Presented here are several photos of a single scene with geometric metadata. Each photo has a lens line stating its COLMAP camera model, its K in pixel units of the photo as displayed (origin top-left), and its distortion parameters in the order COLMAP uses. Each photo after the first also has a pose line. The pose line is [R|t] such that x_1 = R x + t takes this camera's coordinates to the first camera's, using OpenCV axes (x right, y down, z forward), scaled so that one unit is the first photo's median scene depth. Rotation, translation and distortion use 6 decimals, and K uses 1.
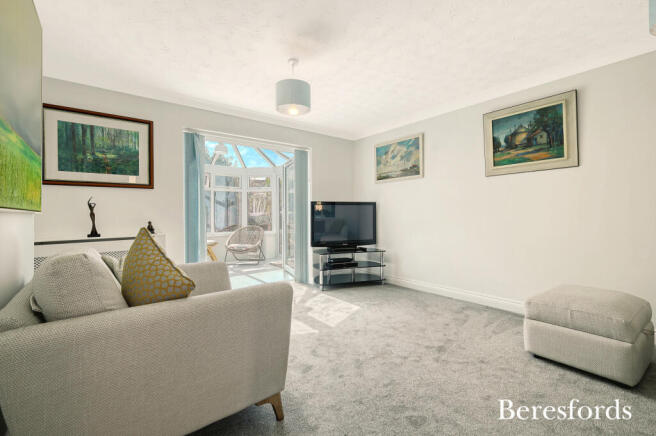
lens RADIAL K [[284.1, 0, 328.5], [0, 284.1, 212.4], [0, 0, 1]] dist [0.002413, 0.000108]
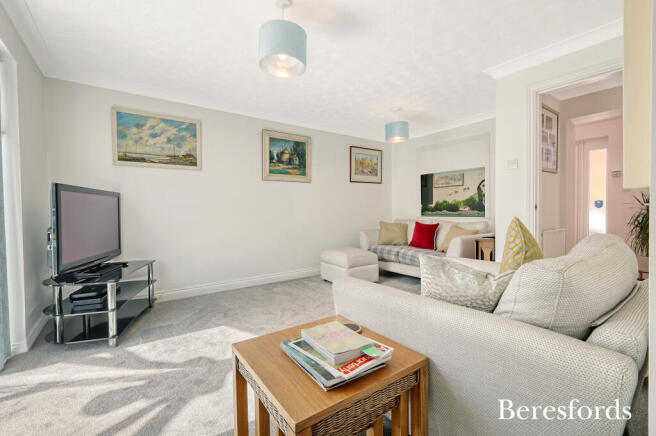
lens RADIAL K [[284.1, 0, 328.3], [0, 284.1, 218.1], [0, 0, 1]] dist [0.002413, 0.000108]
pose [[0.048742, -0.018469, 0.998641, -0.662075], [0.000733, 0.999829, 0.018455, 0.015331], [-0.998811, -0.000167, 0.048747, 0.650860]]
